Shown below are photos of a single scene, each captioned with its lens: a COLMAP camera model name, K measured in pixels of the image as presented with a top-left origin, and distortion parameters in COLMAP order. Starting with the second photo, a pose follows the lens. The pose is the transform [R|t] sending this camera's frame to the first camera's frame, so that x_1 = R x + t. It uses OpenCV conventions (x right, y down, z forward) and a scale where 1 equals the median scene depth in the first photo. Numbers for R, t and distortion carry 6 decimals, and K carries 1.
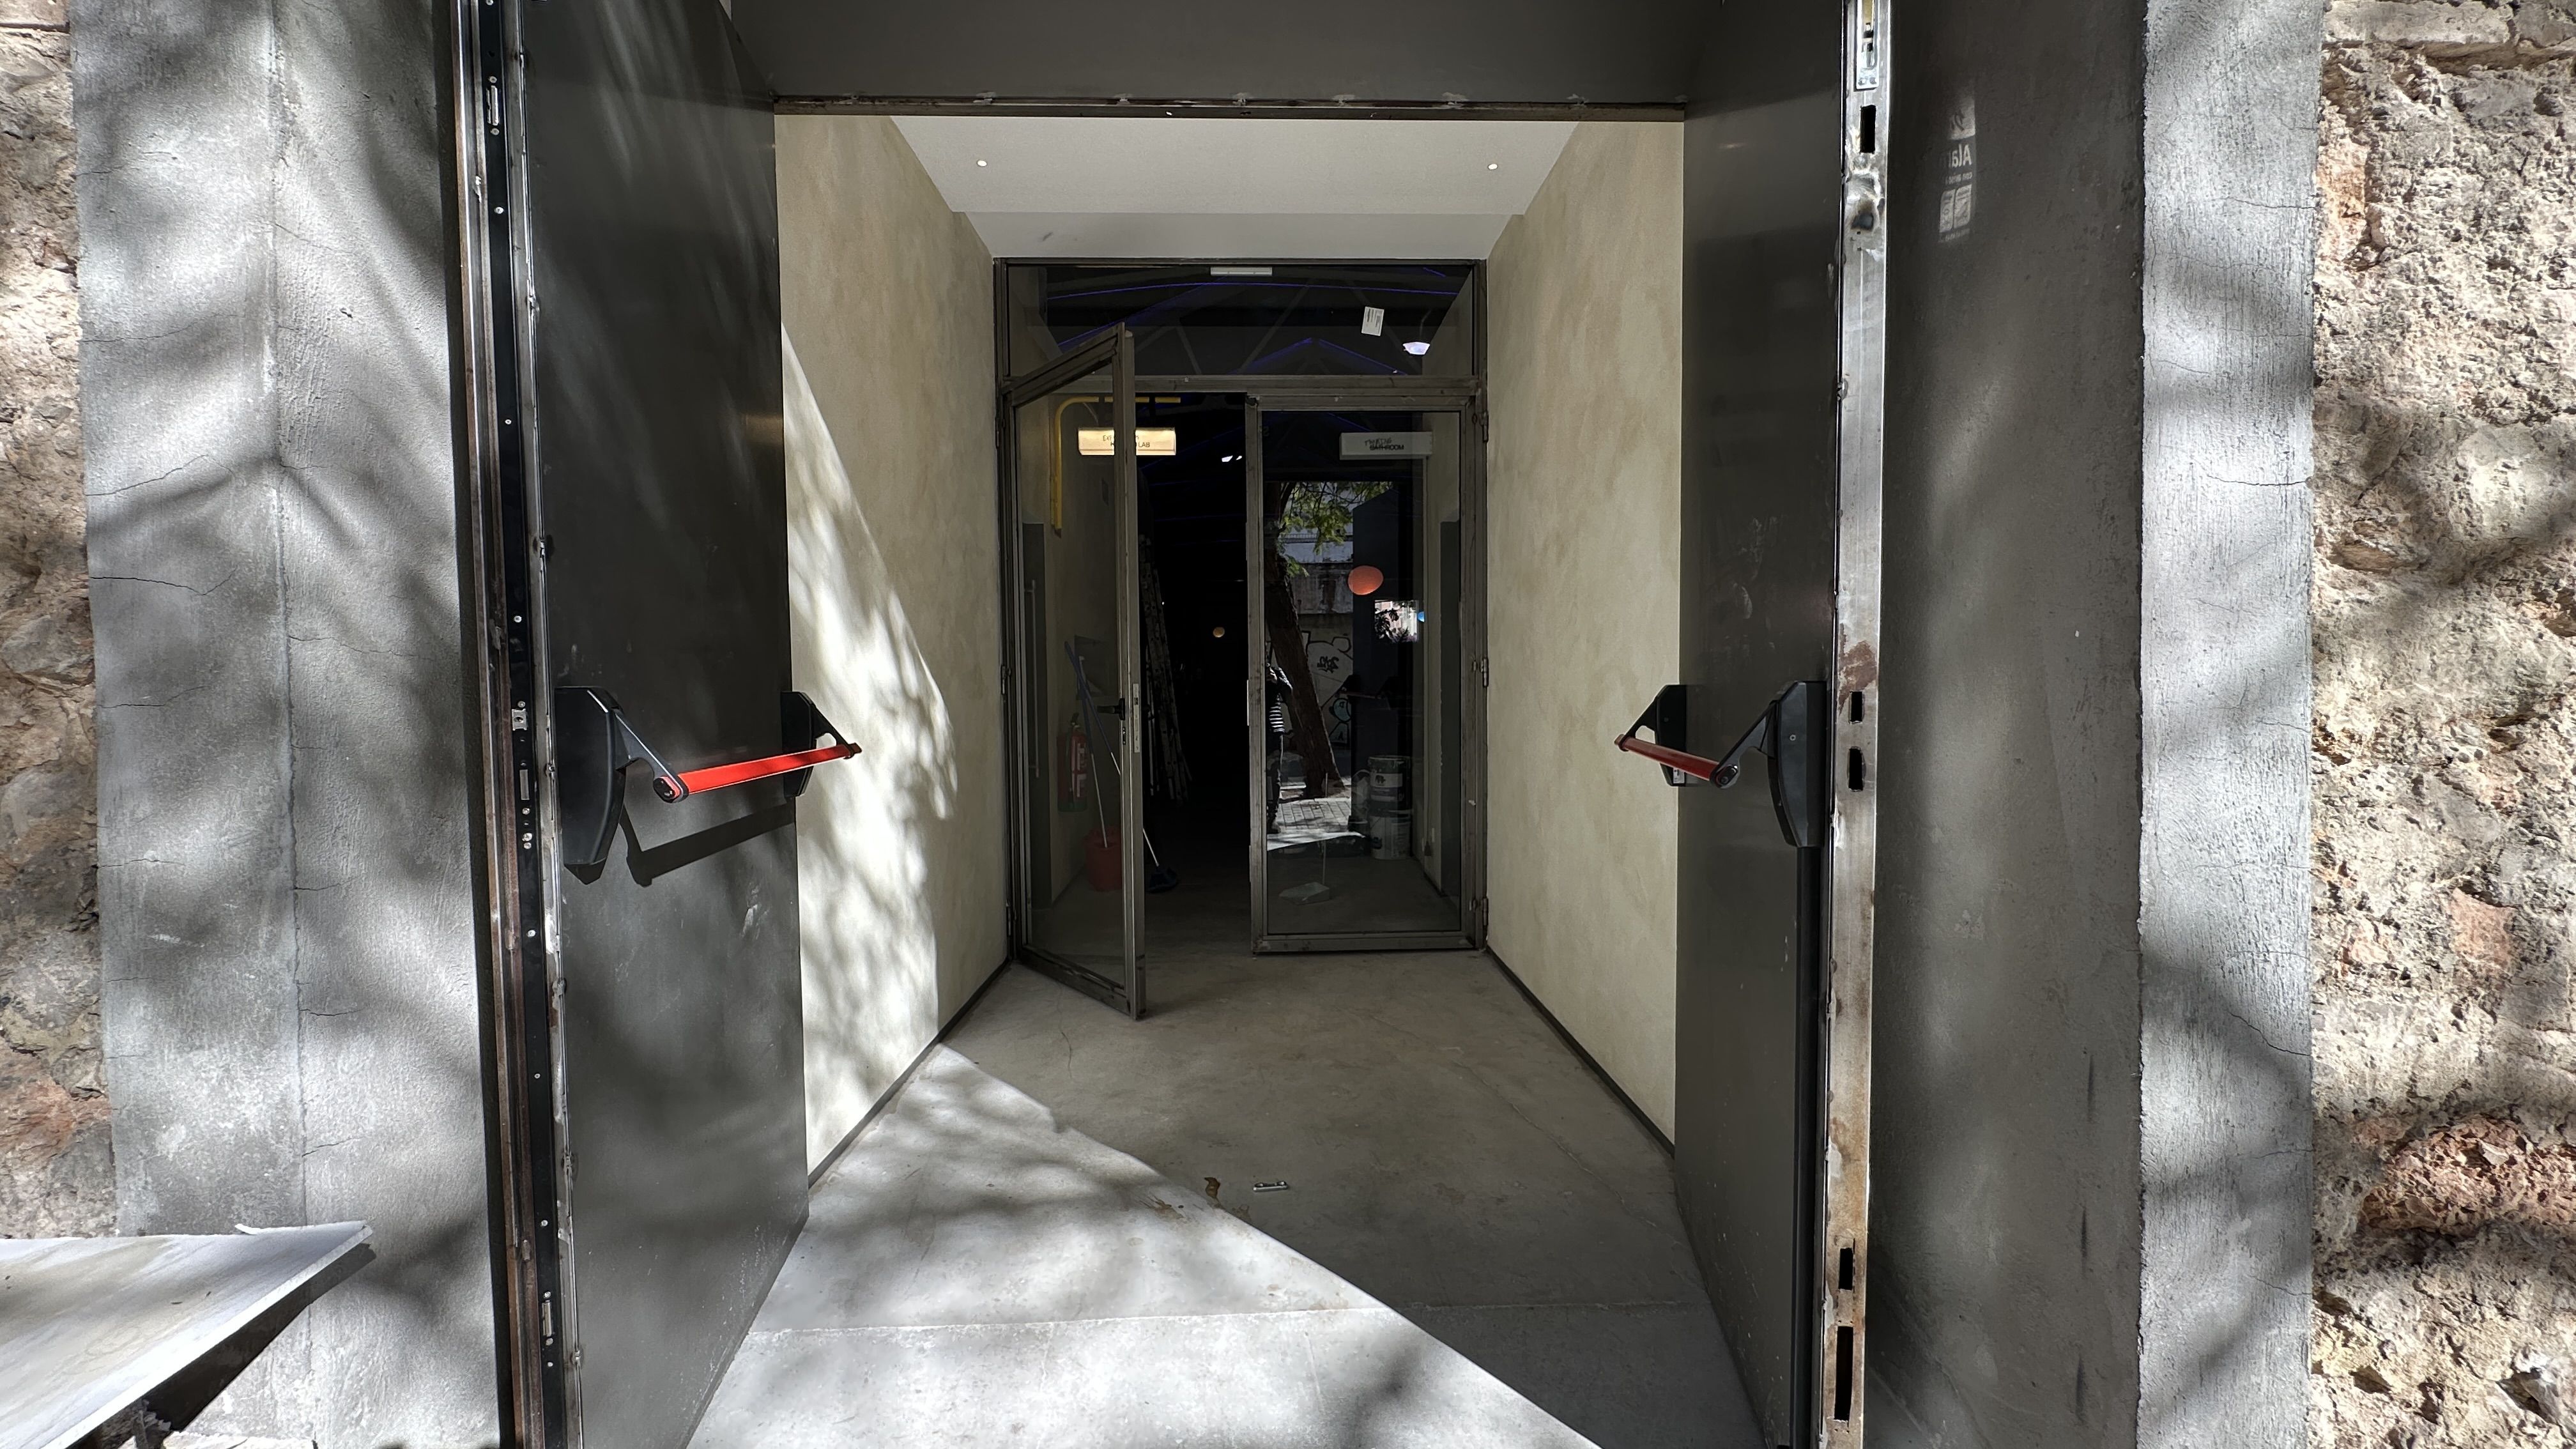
lens RADIAL K [[1019.8, 0, 1298.4], [0, 1019.8, 717.8], [0, 0, 1]] dist [-0.000927, -0.000208]
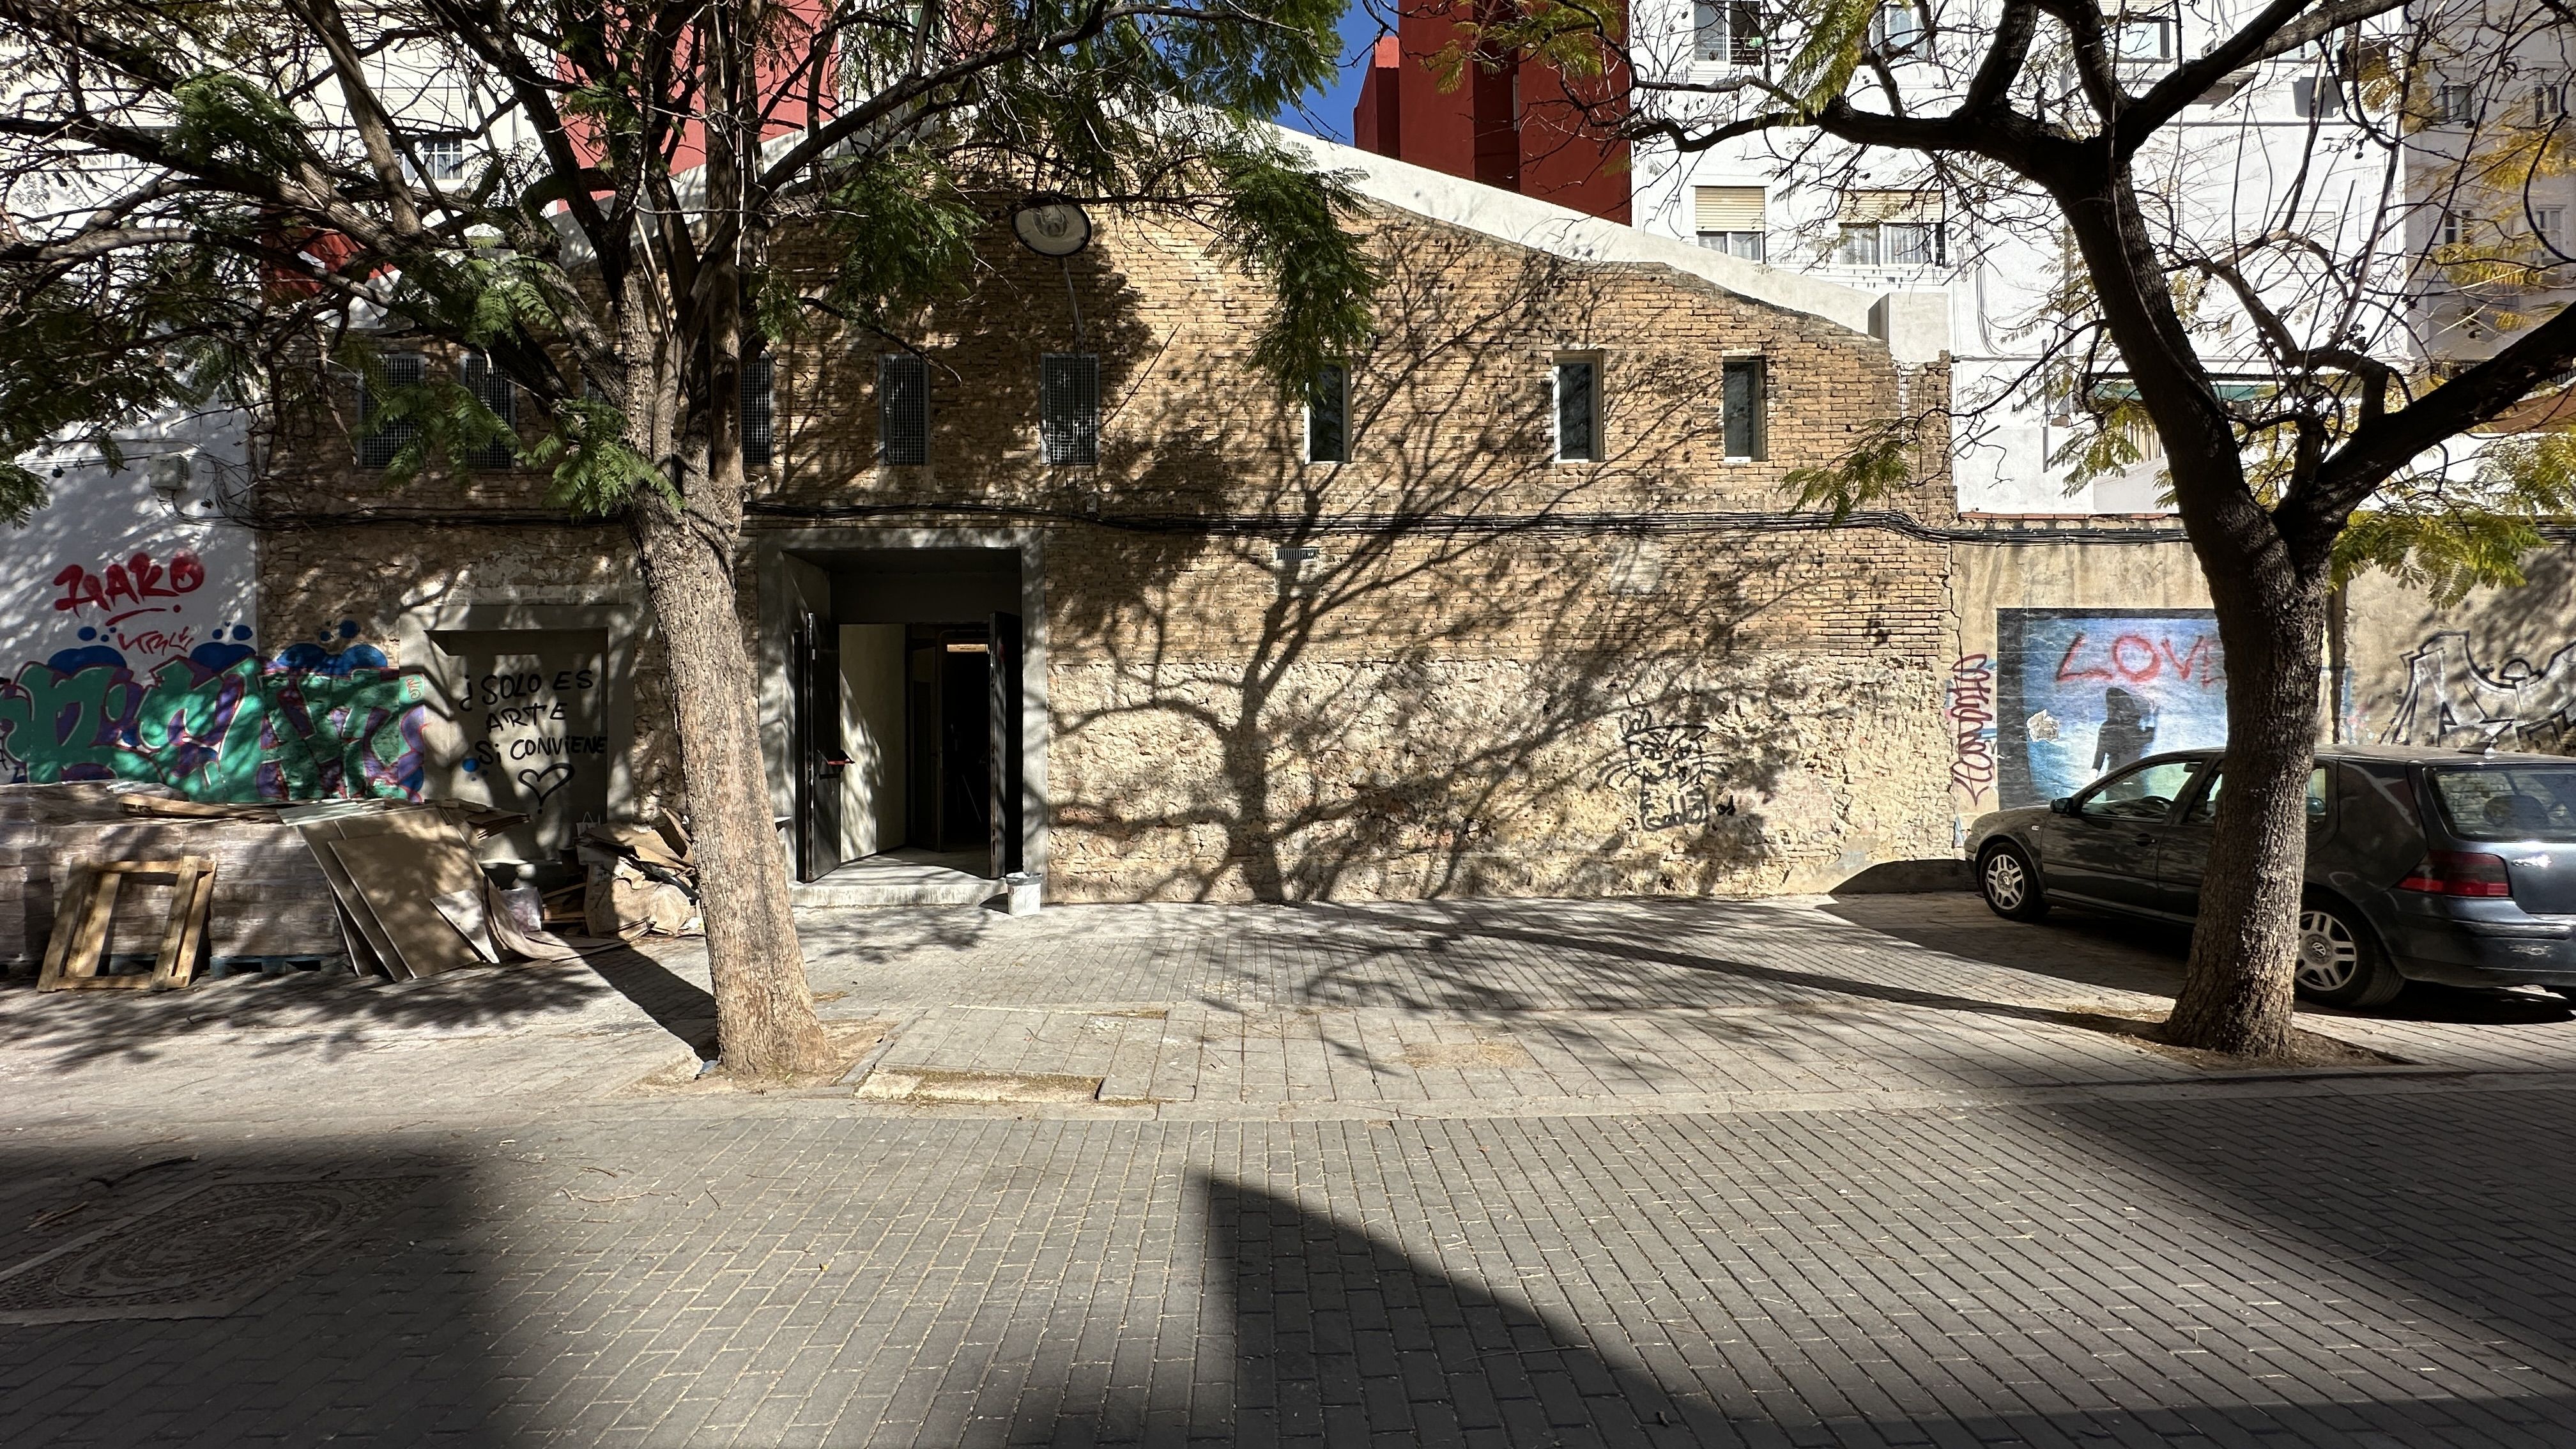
lens RADIAL K [[1019.8, 0, 1298.4], [0, 1019.8, 717.8], [0, 0, 1]] dist [-0.000927, -0.000208]
pose [[0.999988, -0.004104, 0.002601, 2.816595], [0.004233, 0.998661, -0.051551, 0.146161], [-0.002386, 0.051561, 0.998667, -6.509563]]
